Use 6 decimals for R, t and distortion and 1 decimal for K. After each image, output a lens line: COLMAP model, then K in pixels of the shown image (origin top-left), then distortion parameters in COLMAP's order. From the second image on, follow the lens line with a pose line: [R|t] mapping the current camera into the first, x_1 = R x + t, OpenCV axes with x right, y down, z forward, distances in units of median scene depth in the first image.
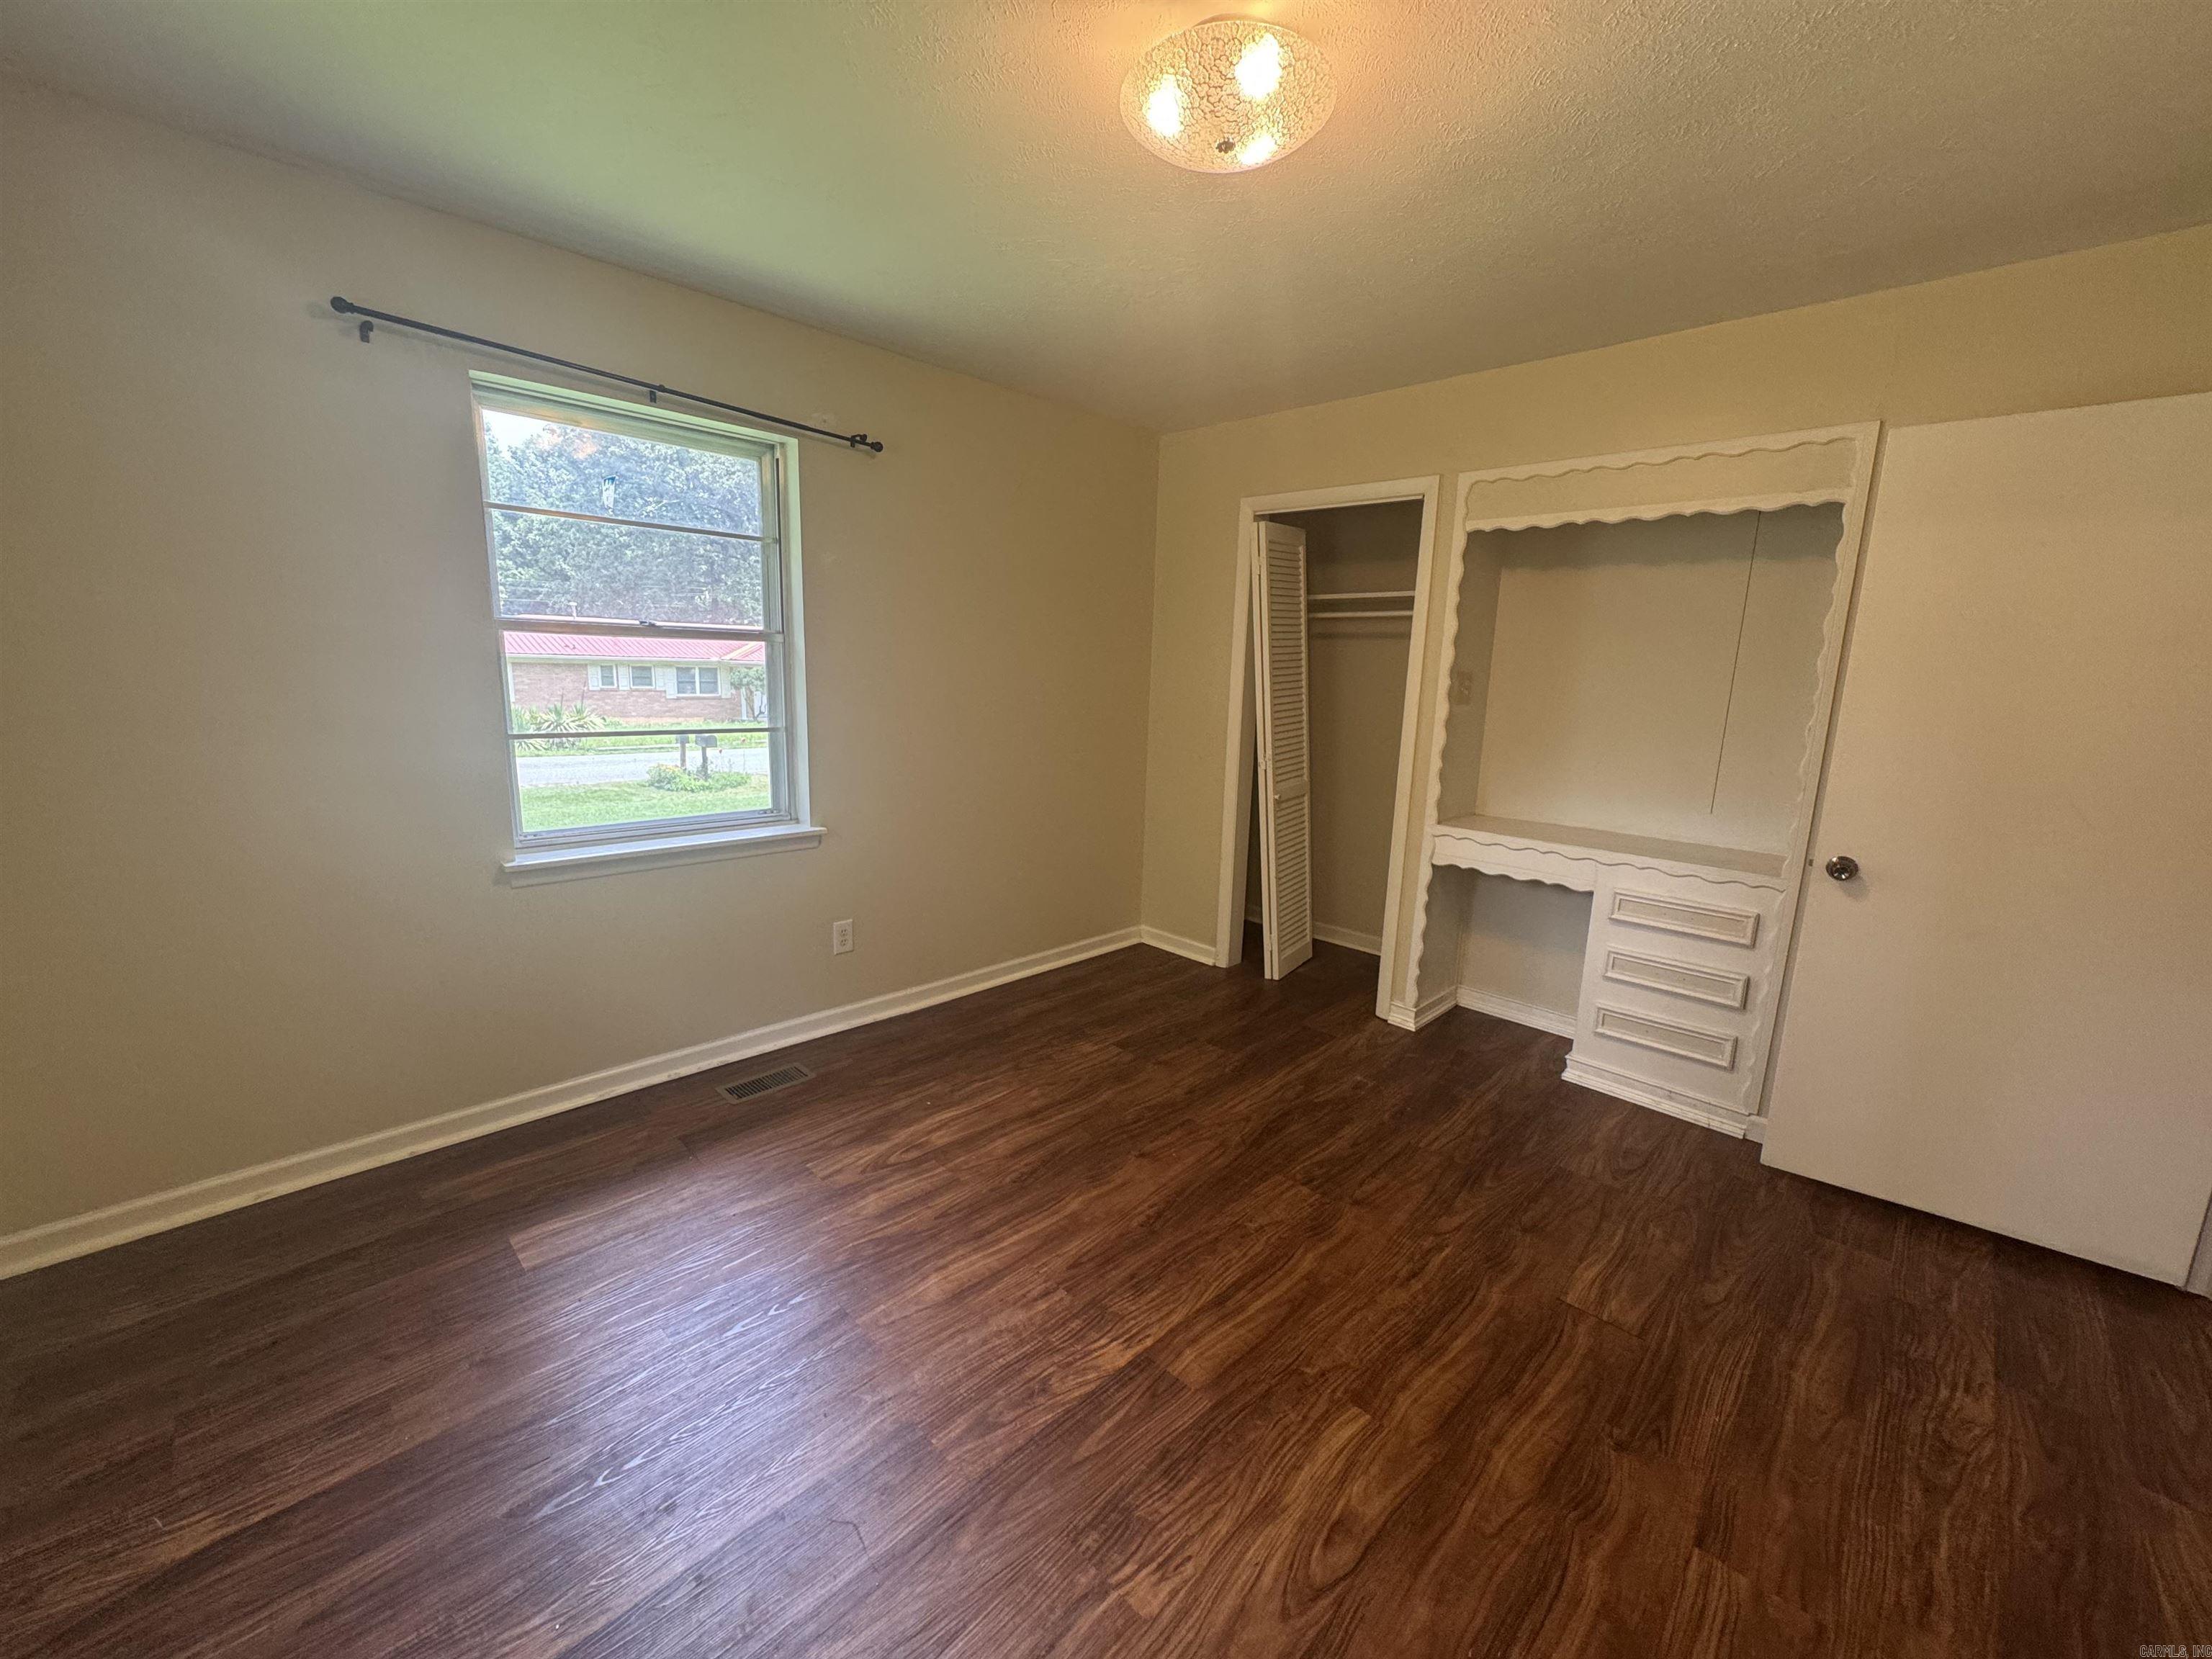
lens RADIAL K [[880.2, 0, 1106.5], [0, 880.2, 824.9], [0, 0, 1]] dist [-0.002975, 0.000288]
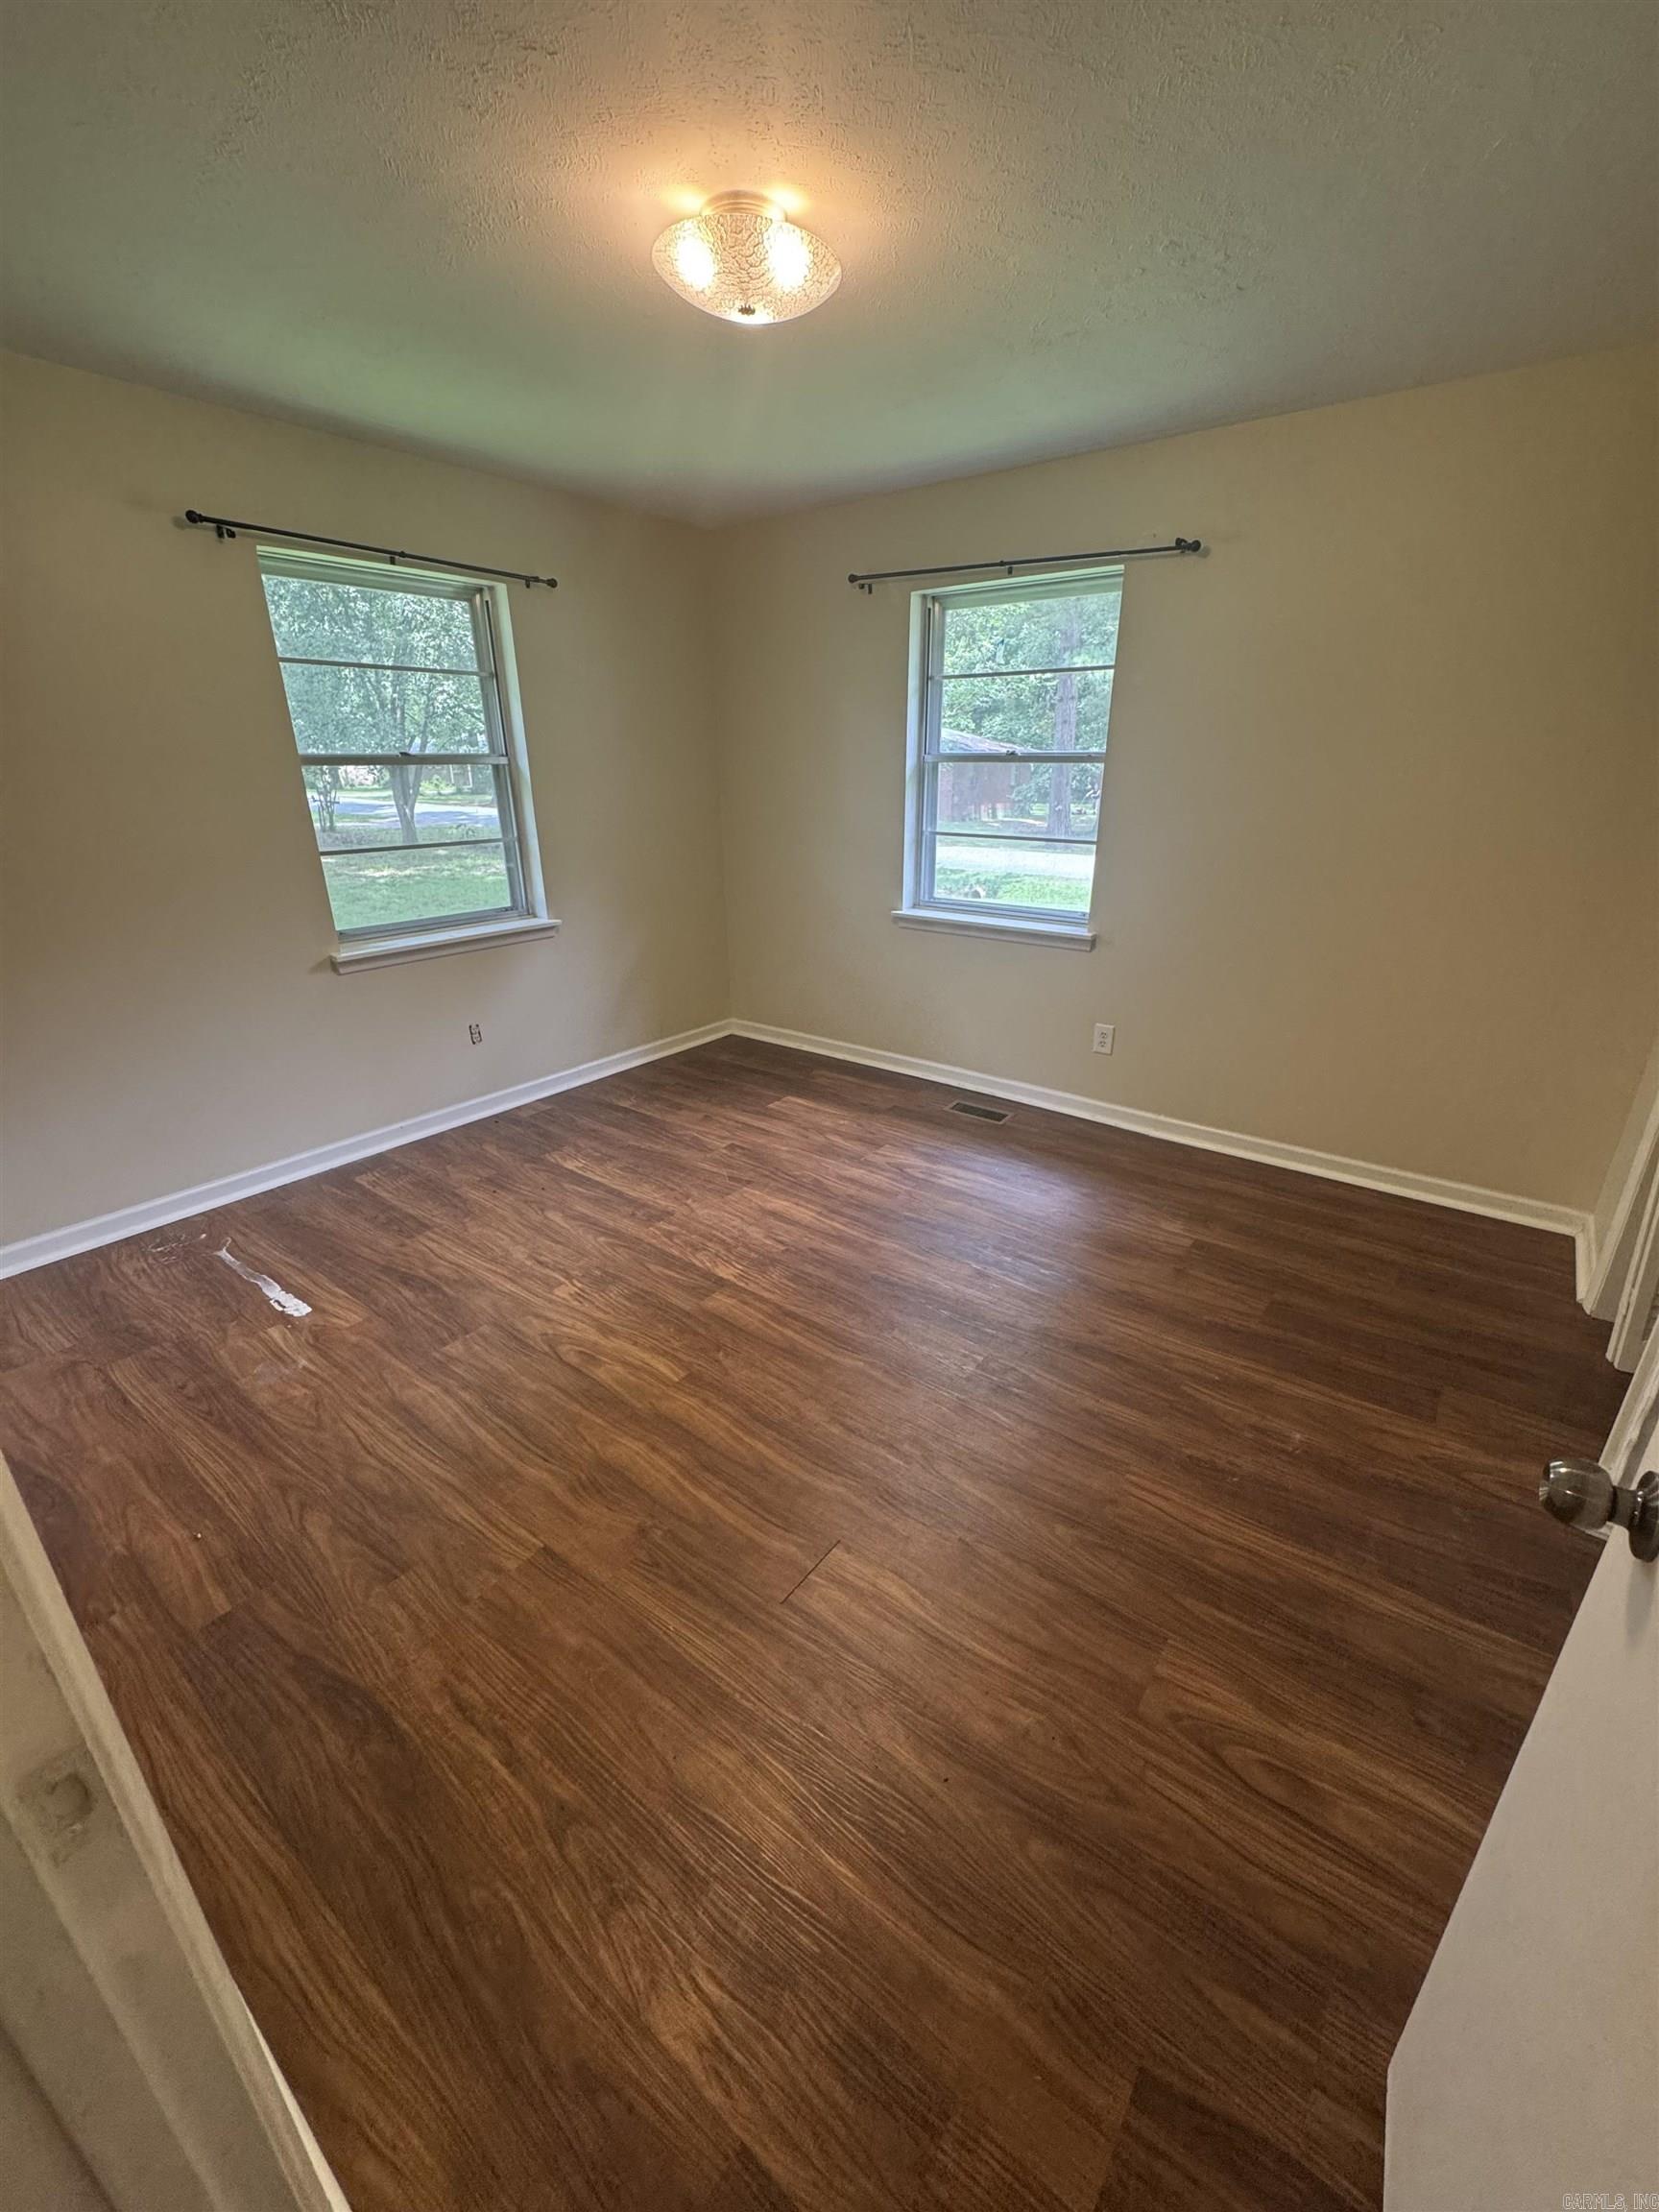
lens RADIAL K [[880.2, 0, 820.7], [0, 880.2, 1083.4], [0, 0, 1]] dist [-0.002975, 0.000288]
pose [[0.120351, 0.314088, -0.941735, 1.329815], [-0.172783, 0.940779, 0.291688, -0.150851], [0.977580, 0.127611, 0.167492, 0.876614]]
